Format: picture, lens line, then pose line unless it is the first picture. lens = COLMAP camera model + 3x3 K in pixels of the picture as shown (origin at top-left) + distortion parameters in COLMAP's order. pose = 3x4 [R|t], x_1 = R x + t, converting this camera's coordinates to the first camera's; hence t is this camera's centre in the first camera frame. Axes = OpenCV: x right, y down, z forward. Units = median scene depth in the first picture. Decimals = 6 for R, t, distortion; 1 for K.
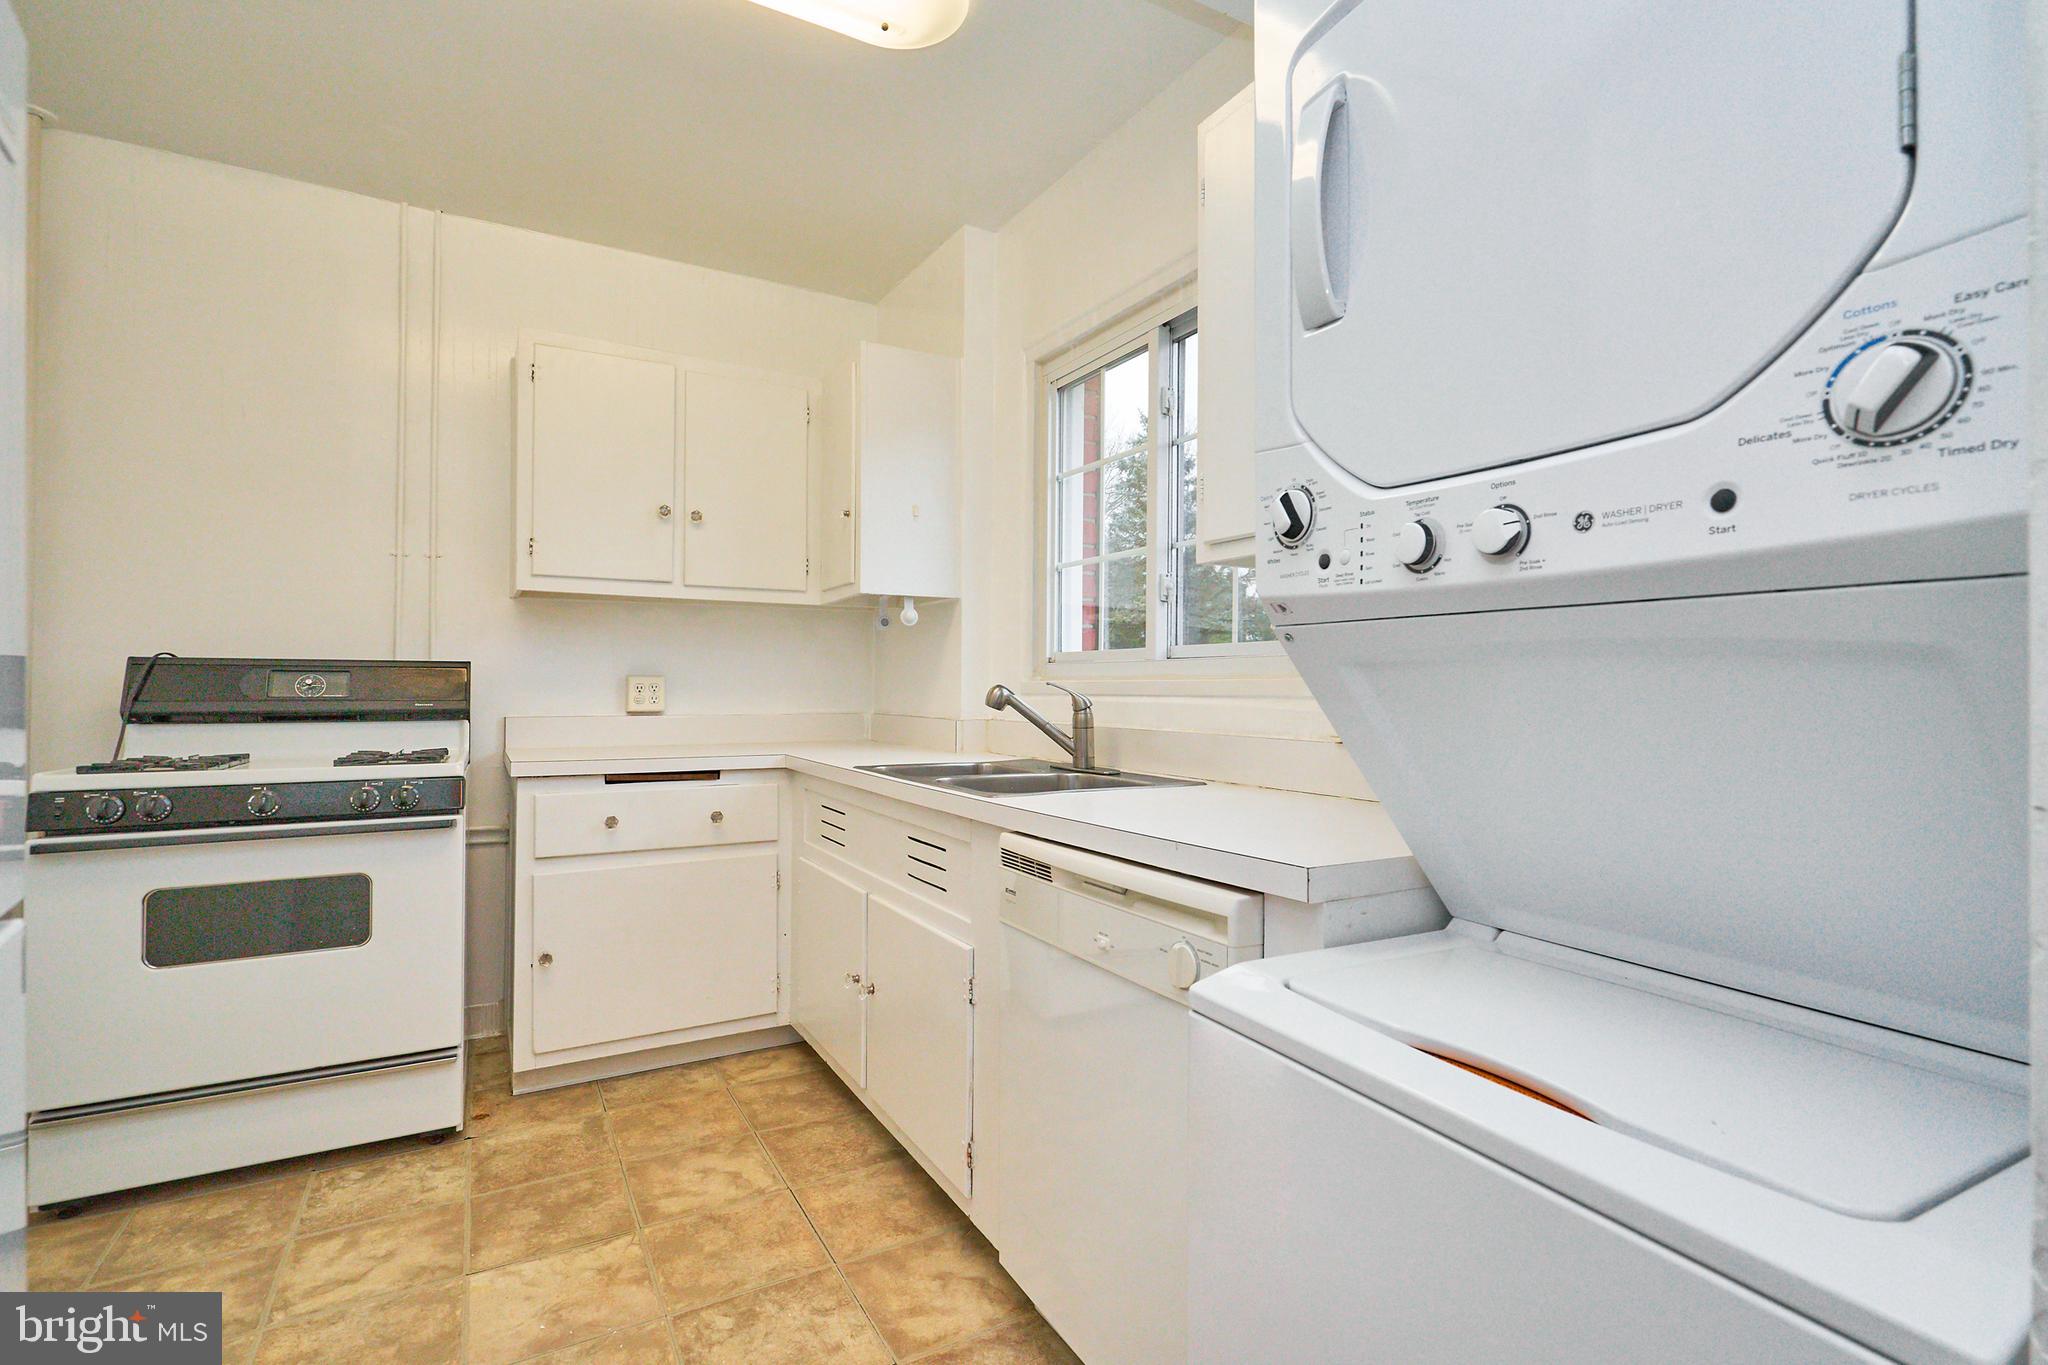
lens RADIAL K [[961.8, 0, 1024.0], [0, 961.8, 674.5], [0, 0, 1]] dist [0.002173, 0.000242]
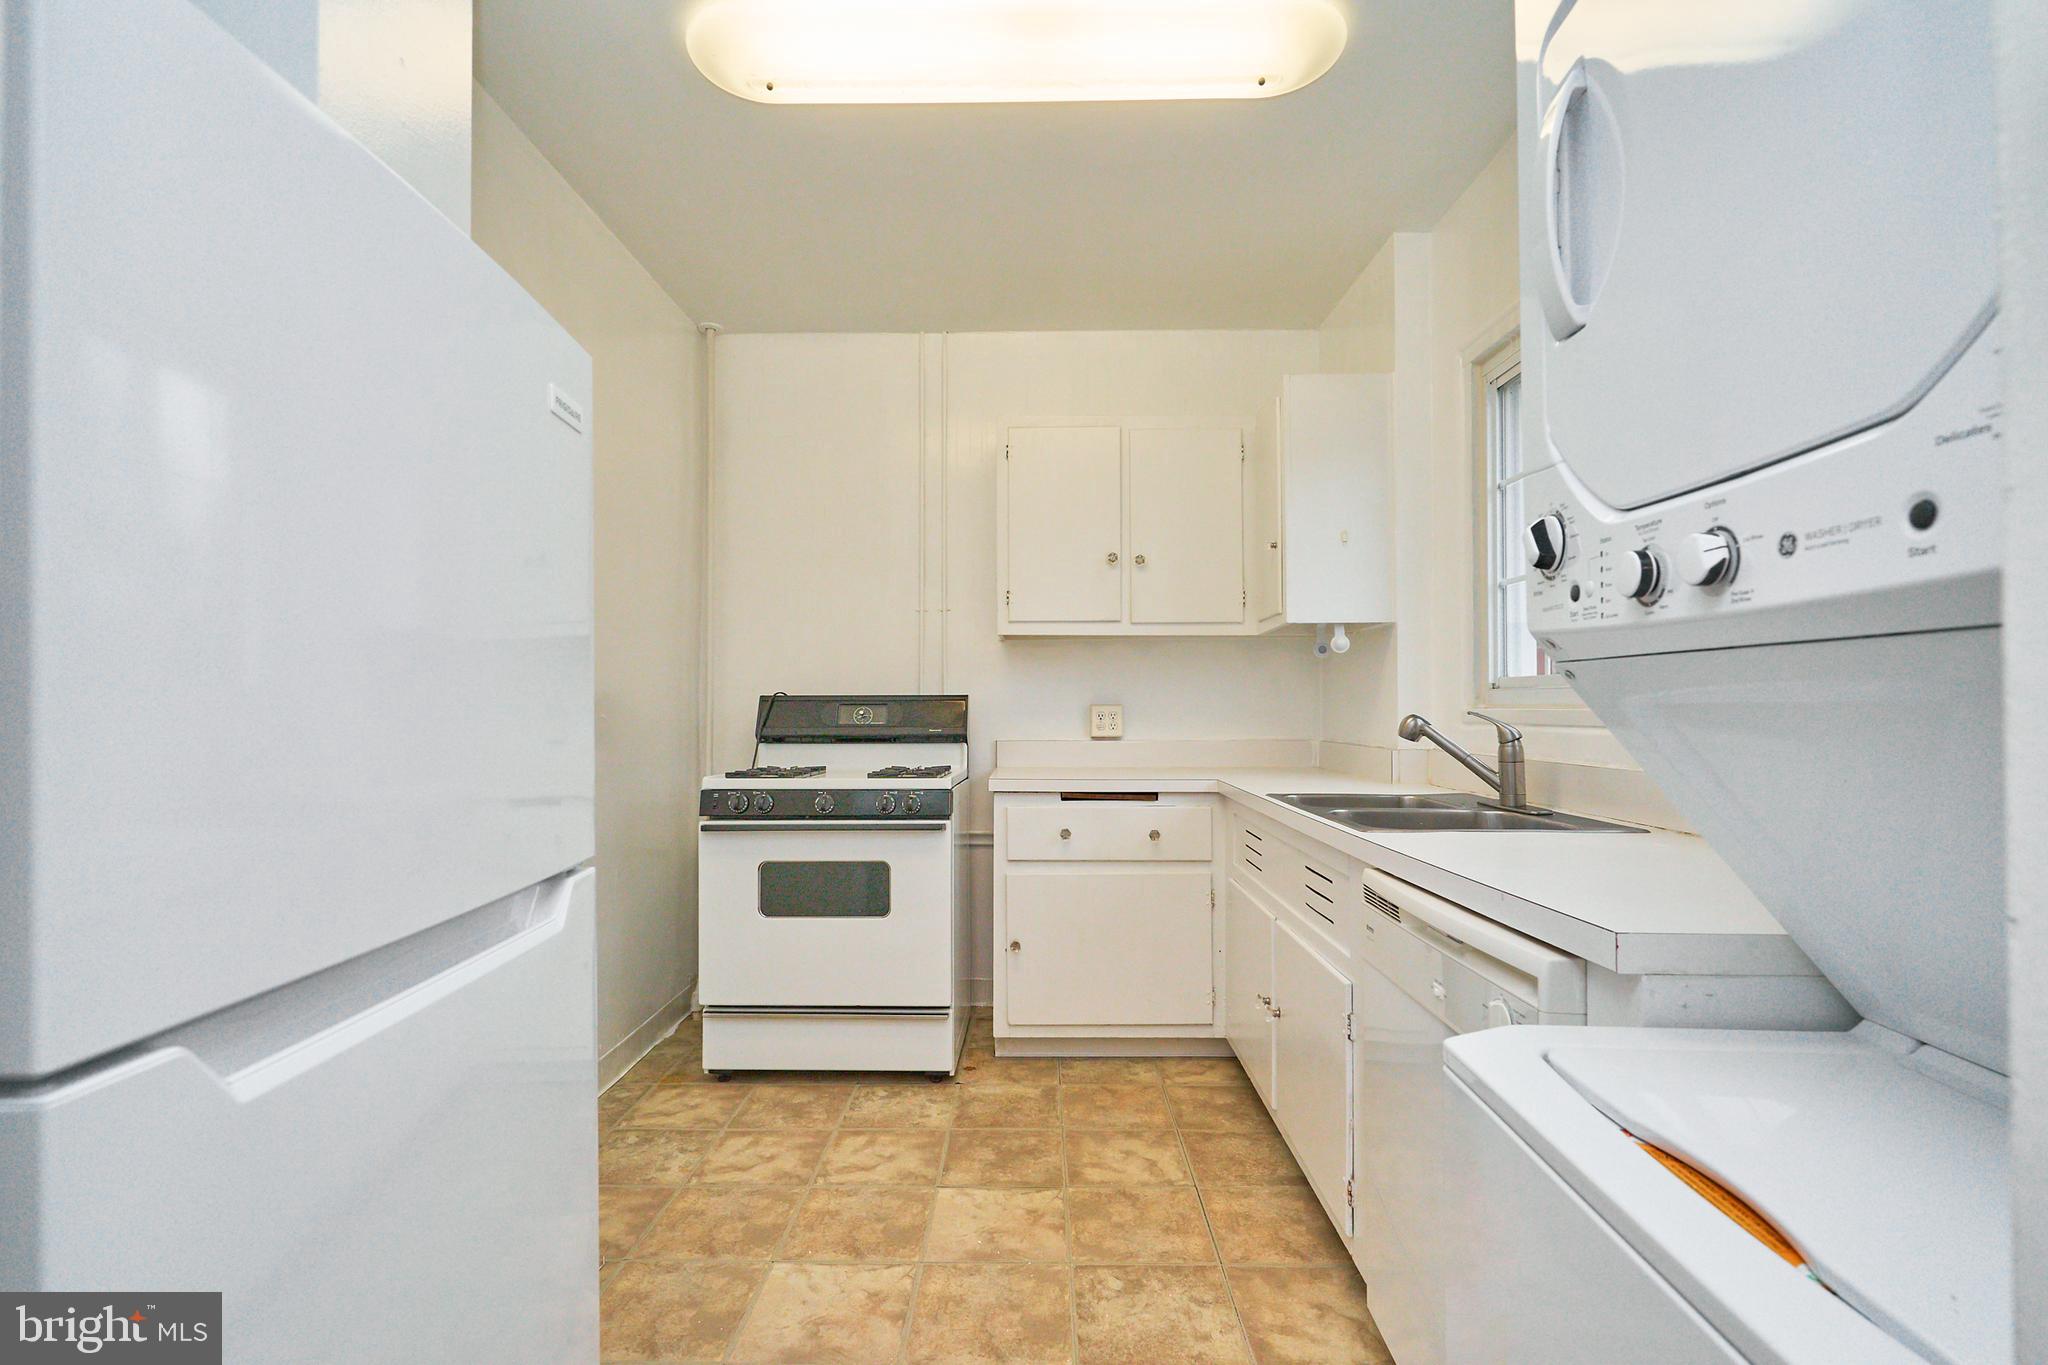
lens RADIAL K [[961.8, 0, 1012.2], [0, 961.8, 690.1], [0, 0, 1]] dist [0.002173, 0.000242]
pose [[0.856437, -0.015158, -0.516029, 0.138759], [0.011957, 0.999883, -0.009527, -0.010161], [0.516114, 0.001990, 0.856518, -0.022756]]
